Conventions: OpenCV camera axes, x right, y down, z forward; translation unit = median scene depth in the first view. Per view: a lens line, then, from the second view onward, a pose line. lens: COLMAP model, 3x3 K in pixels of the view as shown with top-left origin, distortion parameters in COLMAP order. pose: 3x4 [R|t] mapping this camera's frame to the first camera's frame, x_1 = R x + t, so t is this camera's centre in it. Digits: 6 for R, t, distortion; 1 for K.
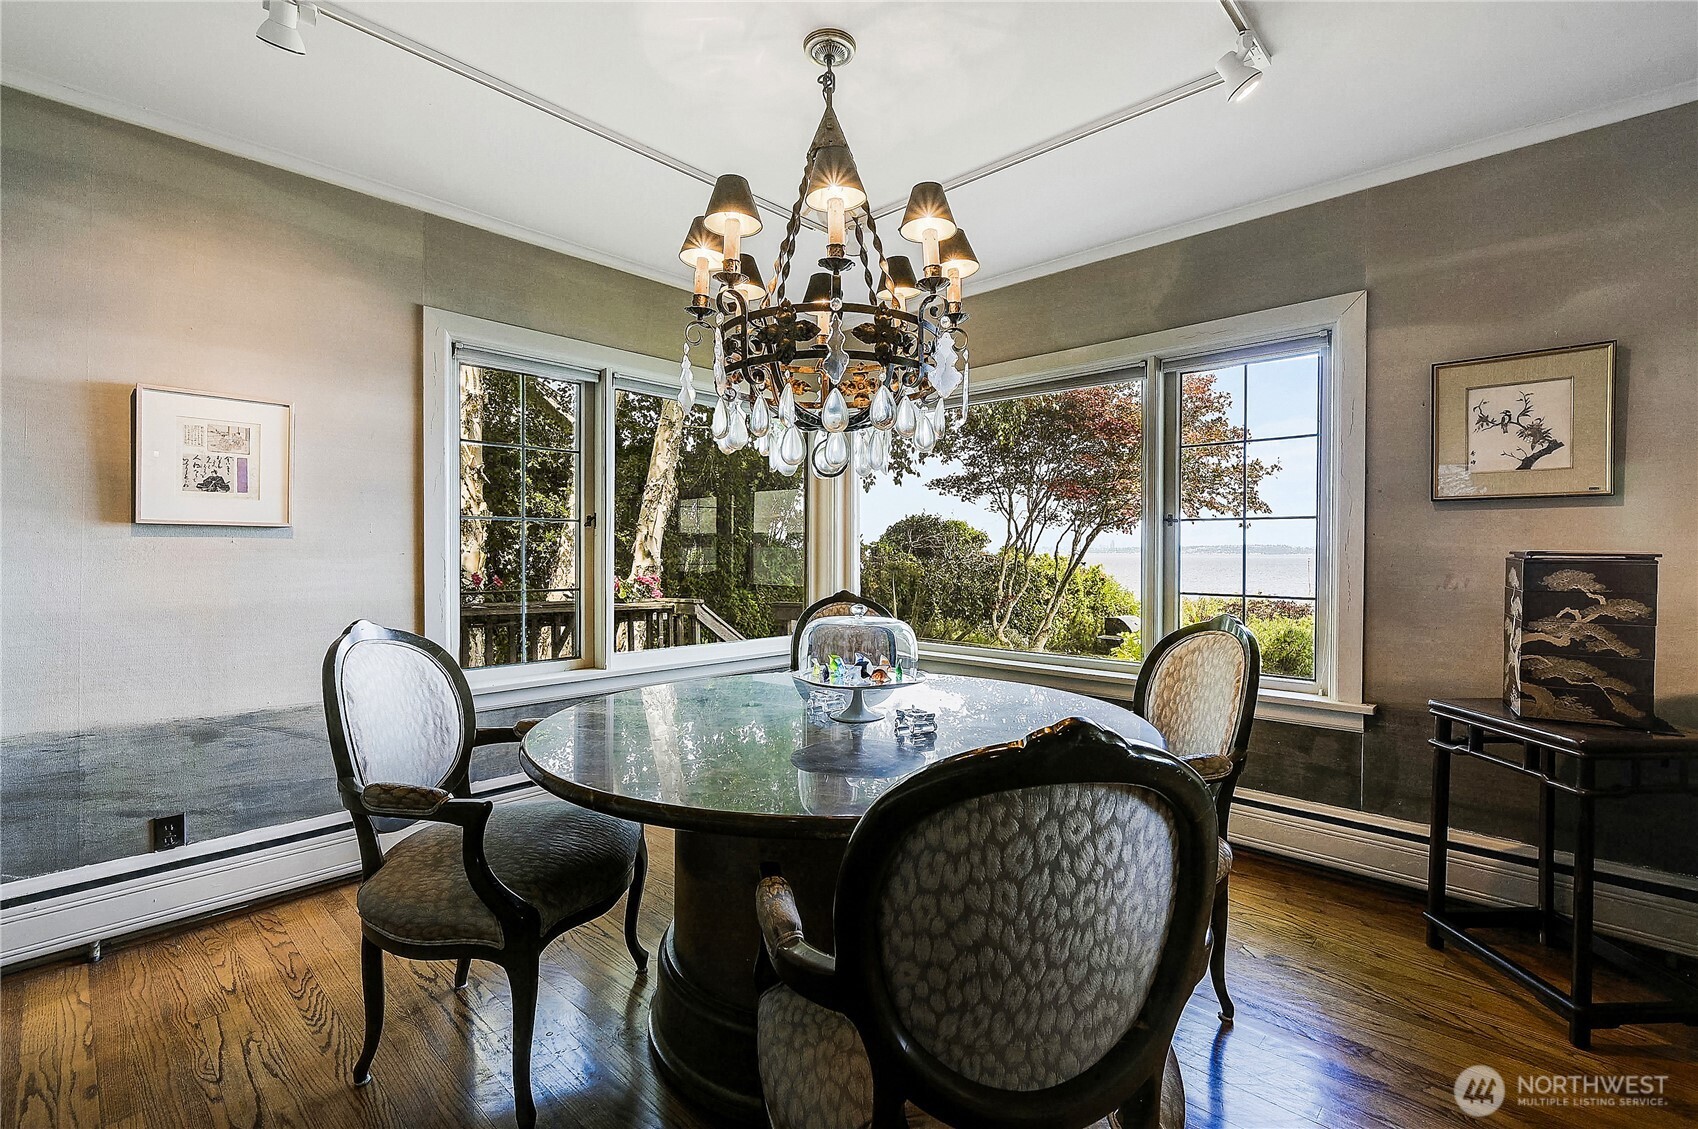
lens RADIAL K [[753.8, 0, 844.2], [0, 753.8, 561.1], [0, 0, 1]] dist [-0.000722, -0.000840]
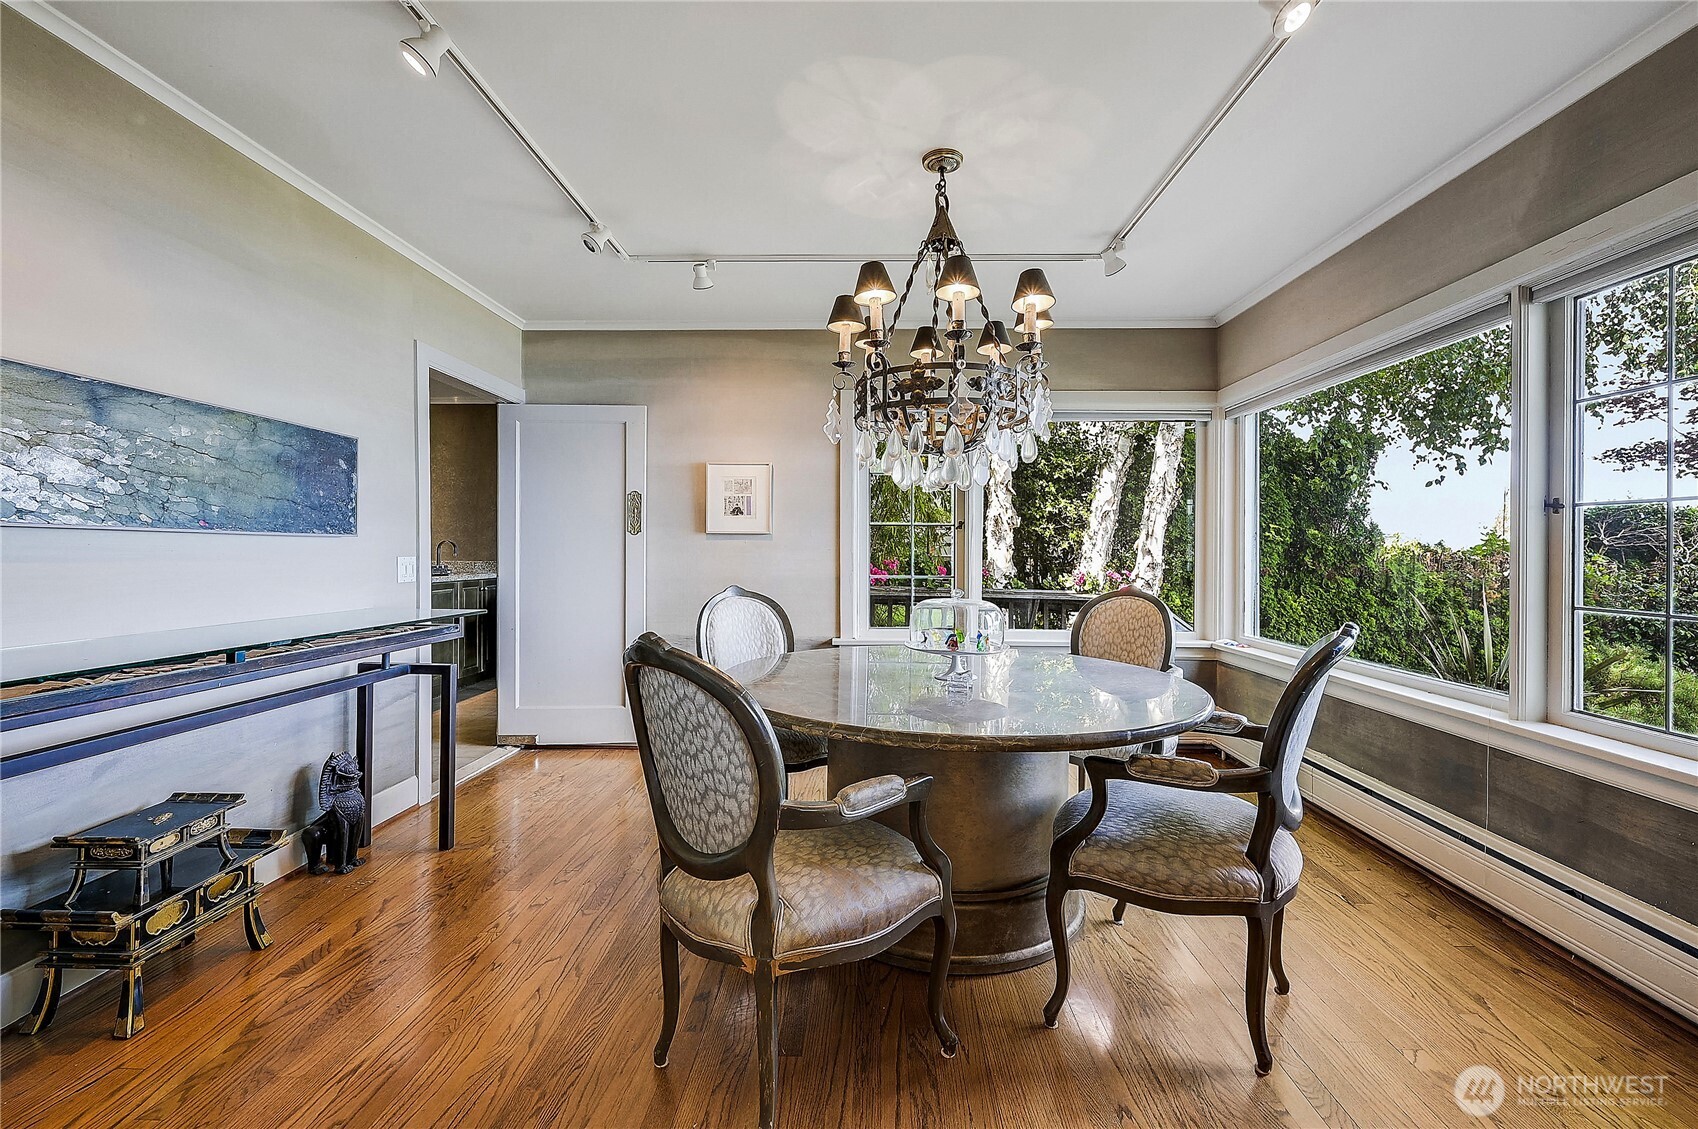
lens RADIAL K [[696.9, 0, 840.4], [0, 696.9, 559.2], [0, 0, 1]] dist [0.000723, -0.000307]
pose [[0.661070, 0.012604, -0.750218, 0.533403], [-0.012206, 0.999907, 0.006044, 0.001705], [0.750225, 0.005162, 0.661163, 0.050843]]
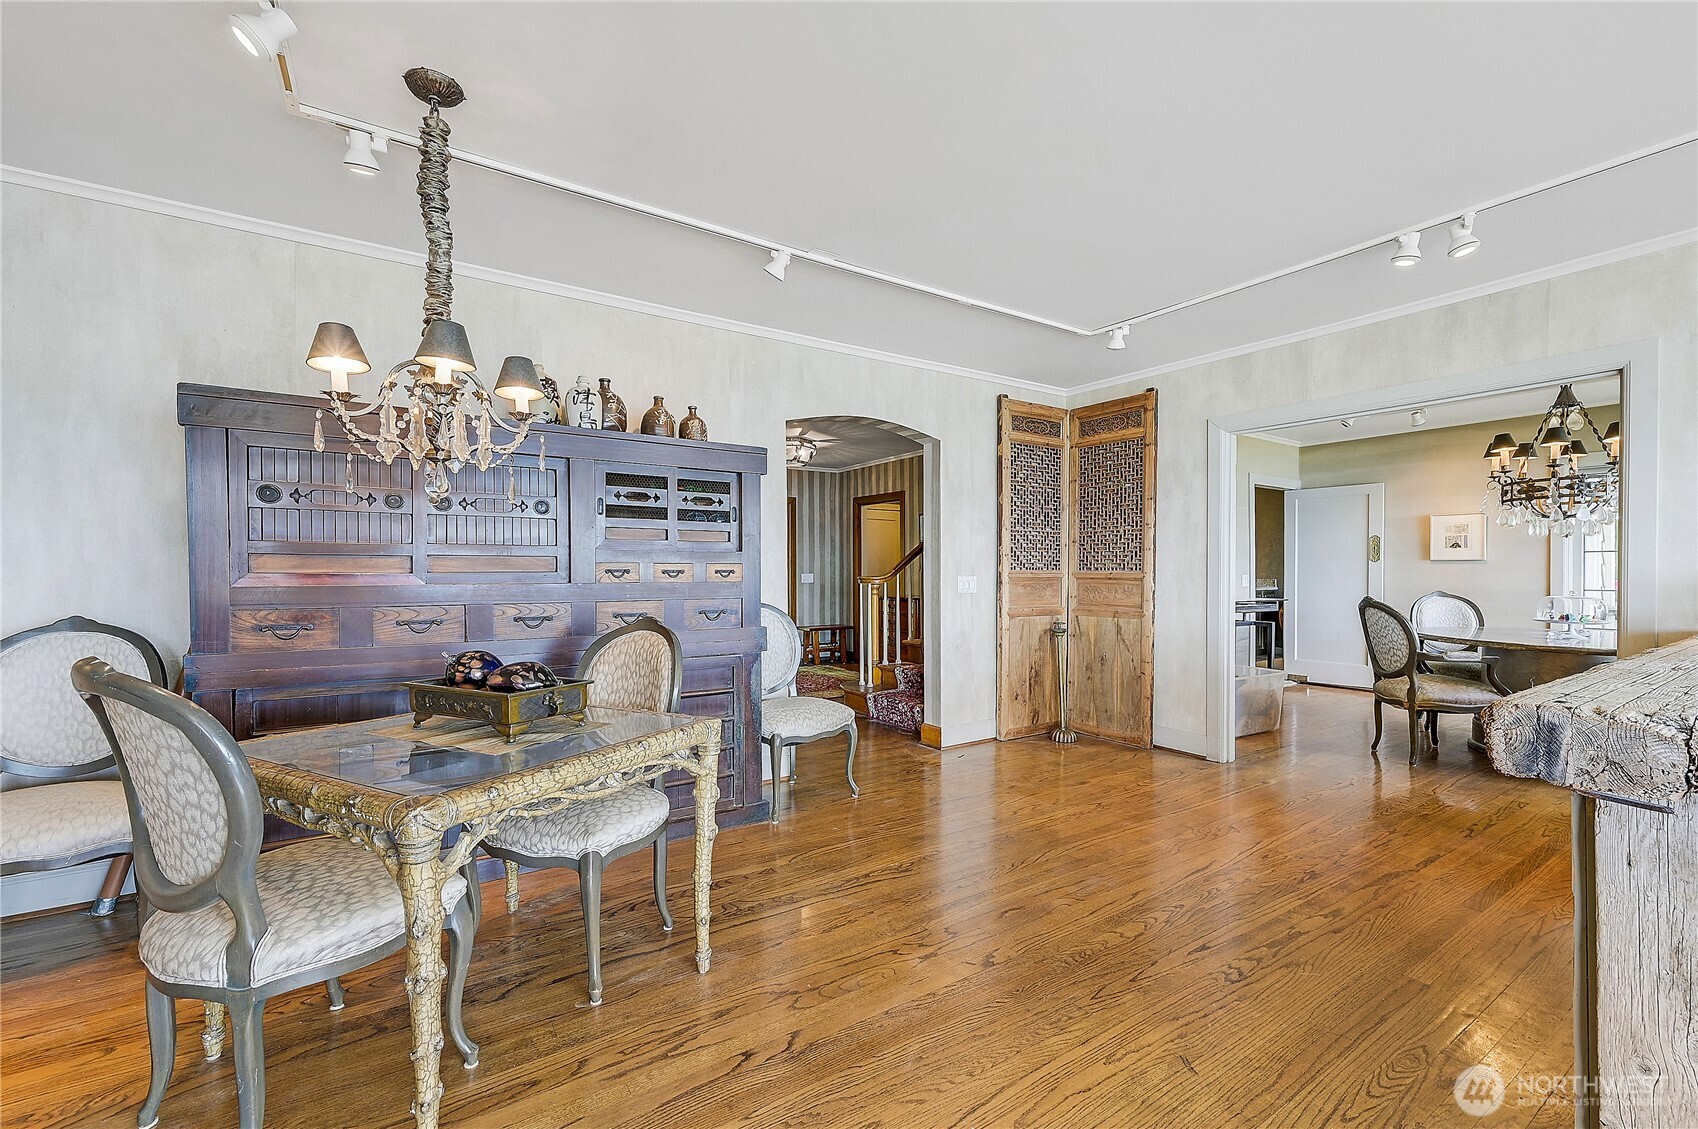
lens RADIAL K [[696.9, 0, 842.5], [0, 696.9, 576.8], [0, 0, 1]] dist [0.000723, -0.000307]
pose [[-0.236619, 0.005831, -0.971585, 1.920283], [-0.010332, 0.999910, 0.008517, 0.013884], [0.971548, 0.012053, -0.236537, -0.519825]]
